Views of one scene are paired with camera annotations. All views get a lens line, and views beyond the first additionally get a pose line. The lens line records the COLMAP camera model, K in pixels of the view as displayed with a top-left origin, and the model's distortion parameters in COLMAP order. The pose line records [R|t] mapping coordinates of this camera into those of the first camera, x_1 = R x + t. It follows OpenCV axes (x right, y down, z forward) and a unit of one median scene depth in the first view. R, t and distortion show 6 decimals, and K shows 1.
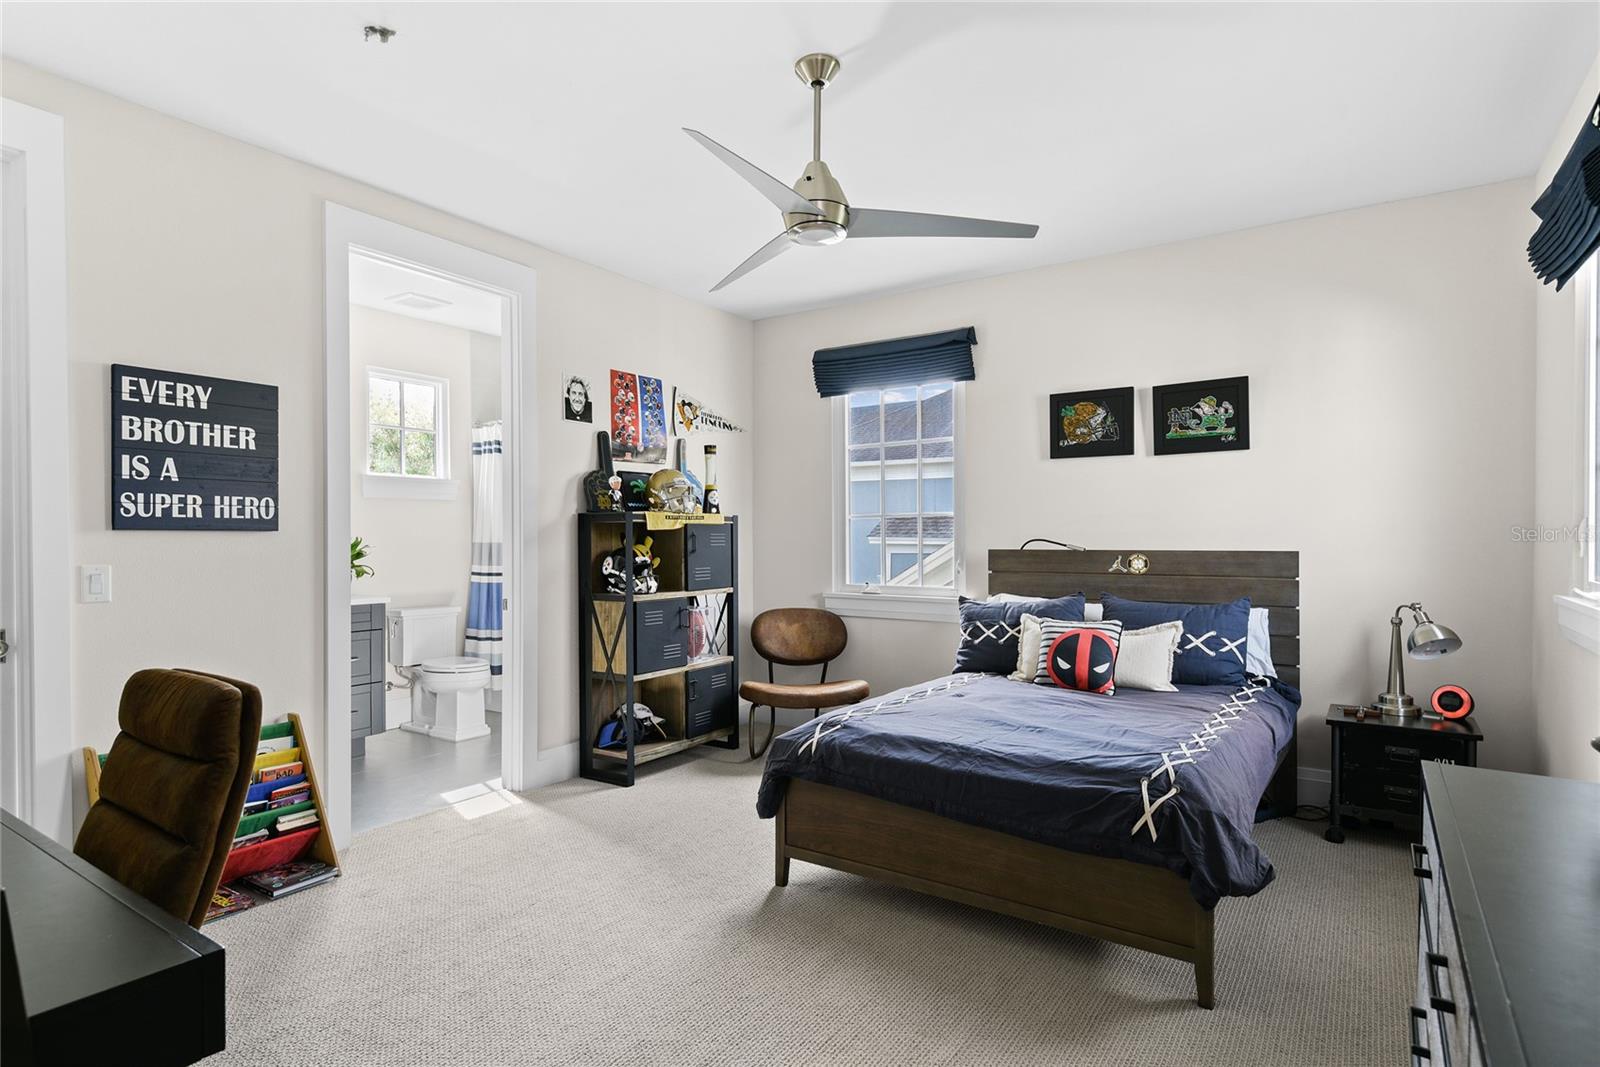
lens RADIAL K [[892.4, 0, 800.0], [0, 892.4, 533.5], [0, 0, 1]] dist [0.031464, -0.043819]
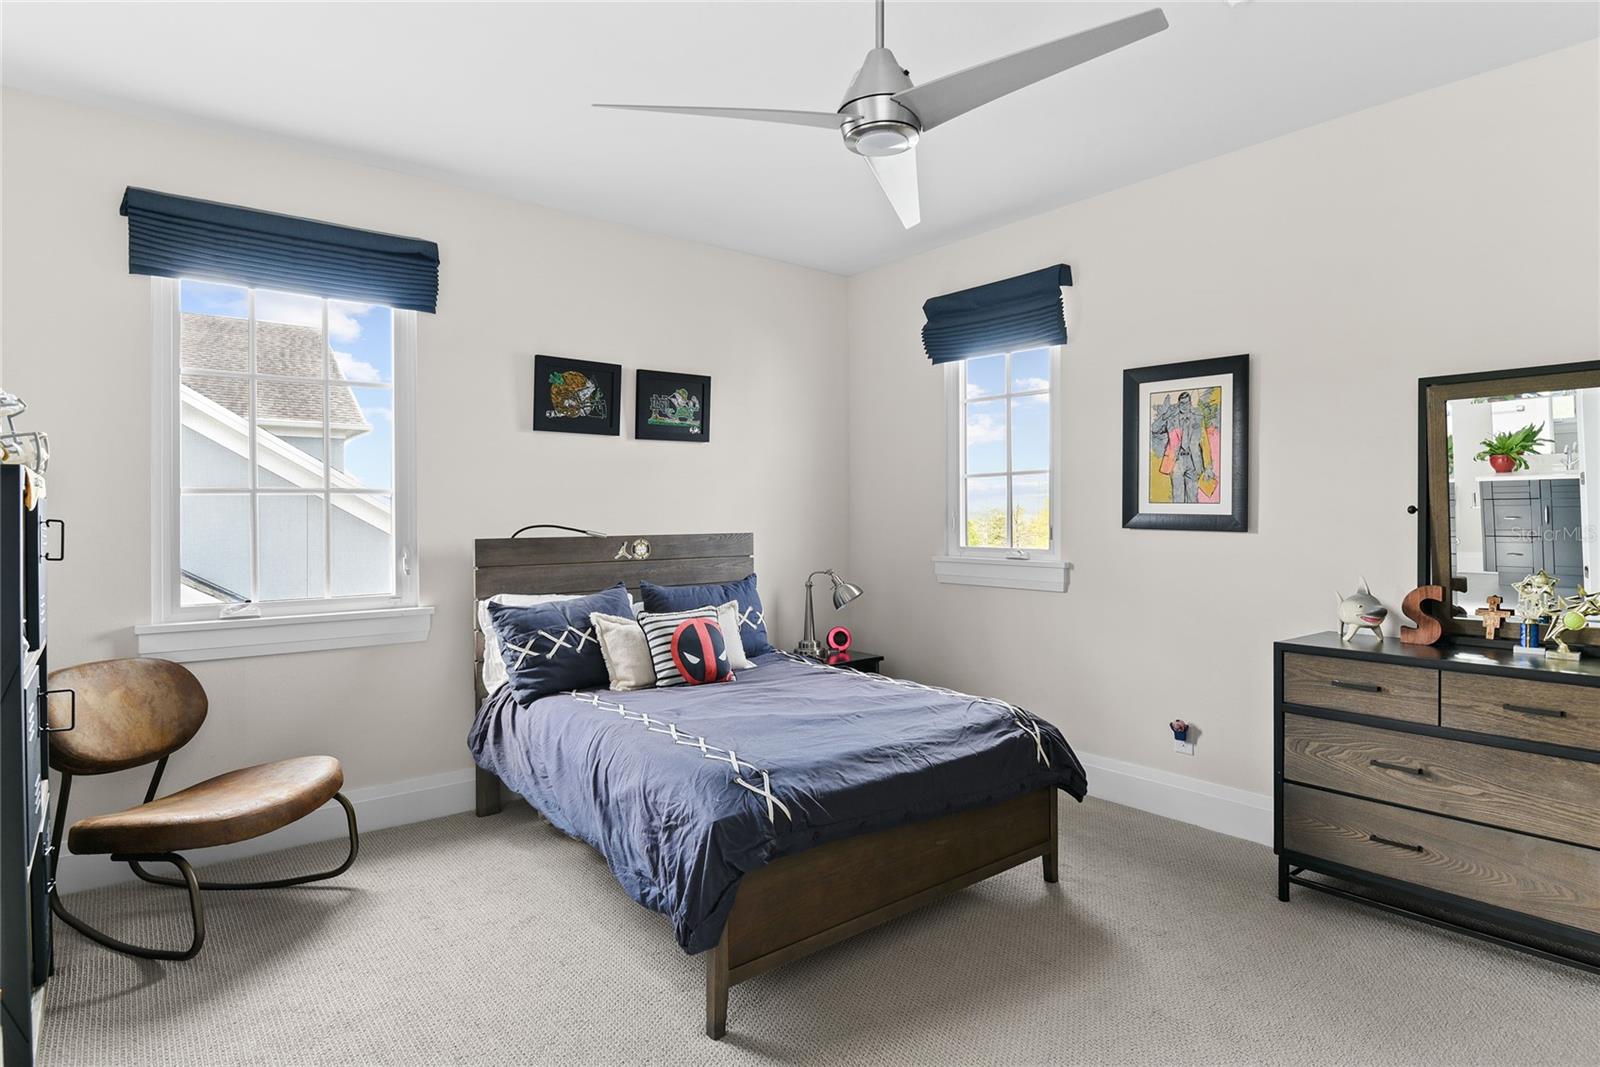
lens RADIAL K [[887.2, 0, 803.8], [0, 887.2, 511.5], [0, 0, 1]] dist [-0.001987, -0.001127]
pose [[0.238479, 0.003412, 0.971142, -0.516571], [-0.001503, 0.999994, -0.003144, -0.004579], [-0.971147, -0.000709, 0.238482, 0.597135]]
